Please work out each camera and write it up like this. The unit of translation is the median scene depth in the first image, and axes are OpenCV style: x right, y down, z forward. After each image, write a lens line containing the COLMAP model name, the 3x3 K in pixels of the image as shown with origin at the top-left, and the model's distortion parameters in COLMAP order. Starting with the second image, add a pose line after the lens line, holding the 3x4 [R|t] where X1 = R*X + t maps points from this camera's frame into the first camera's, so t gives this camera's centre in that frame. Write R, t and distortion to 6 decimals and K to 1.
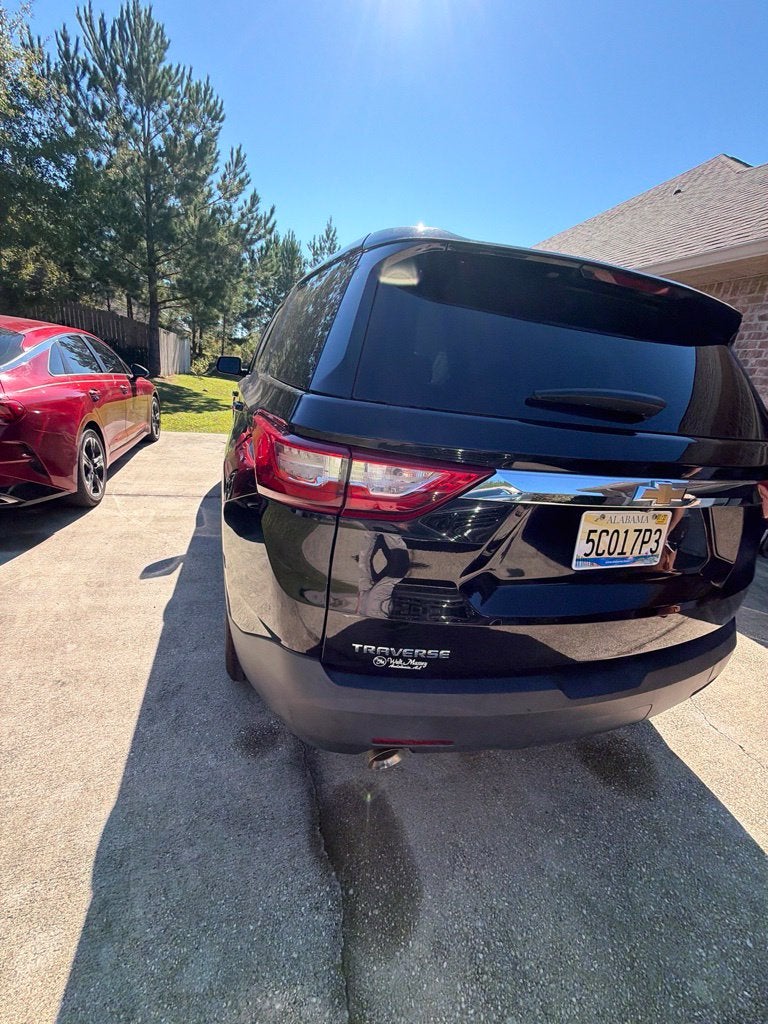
lens RADIAL K [[407.1, 0, 383.4], [0, 407.1, 510.0], [0, 0, 1]] dist [0.000055, -0.000147]
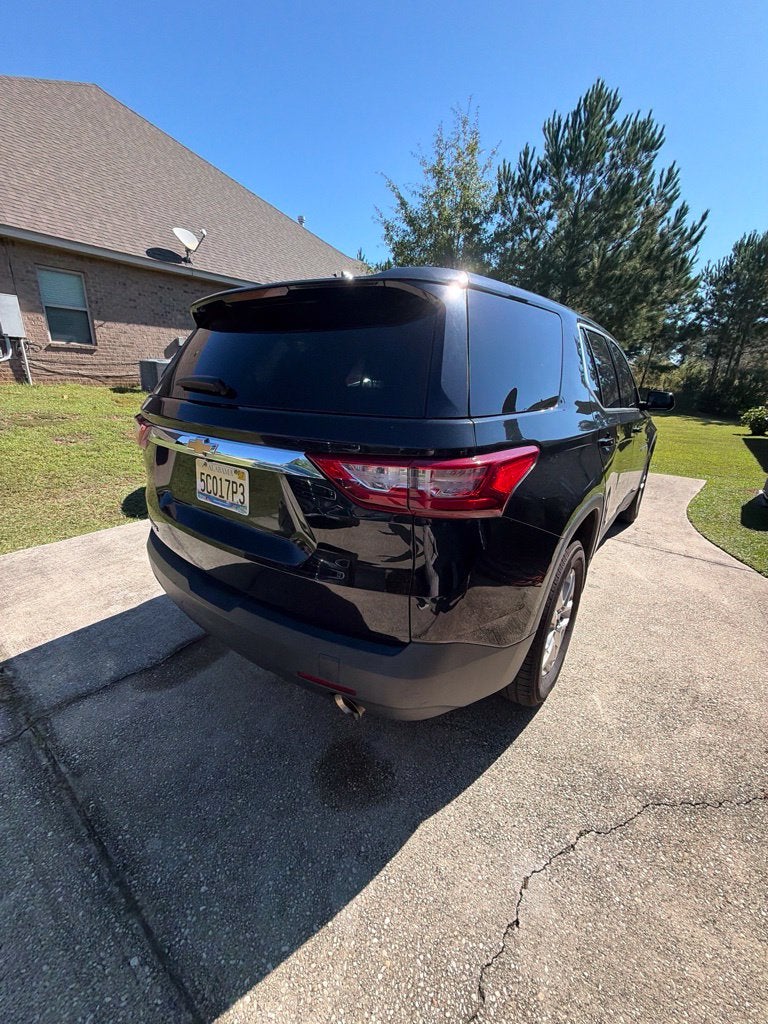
lens RADIAL K [[409.9, 0, 382.8], [0, 409.9, 508.4], [0, 0, 1]] dist [-0.000012, 0.000042]
pose [[0.573313, 0.155241, -0.804495, 1.649715], [-0.223242, 0.974334, 0.028924, -0.010441], [0.788337, 0.163015, 0.593255, 0.519051]]
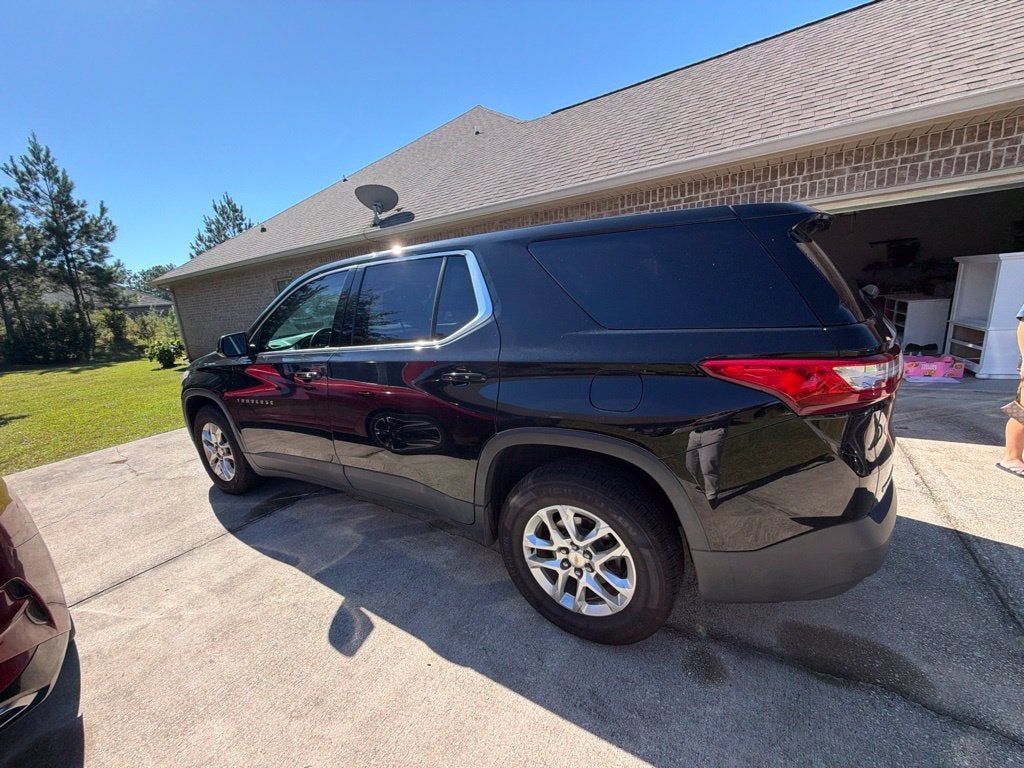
lens RADIAL K [[409.9, 0, 511.2], [0, 409.9, 381.1], [0, 0, 1]] dist [-0.000012, 0.000042]
pose [[0.746125, -0.305089, 0.591793, -1.289606], [0.360012, 0.932561, 0.026868, -0.370031], [-0.560080, 0.193006, 0.805642, 0.374321]]
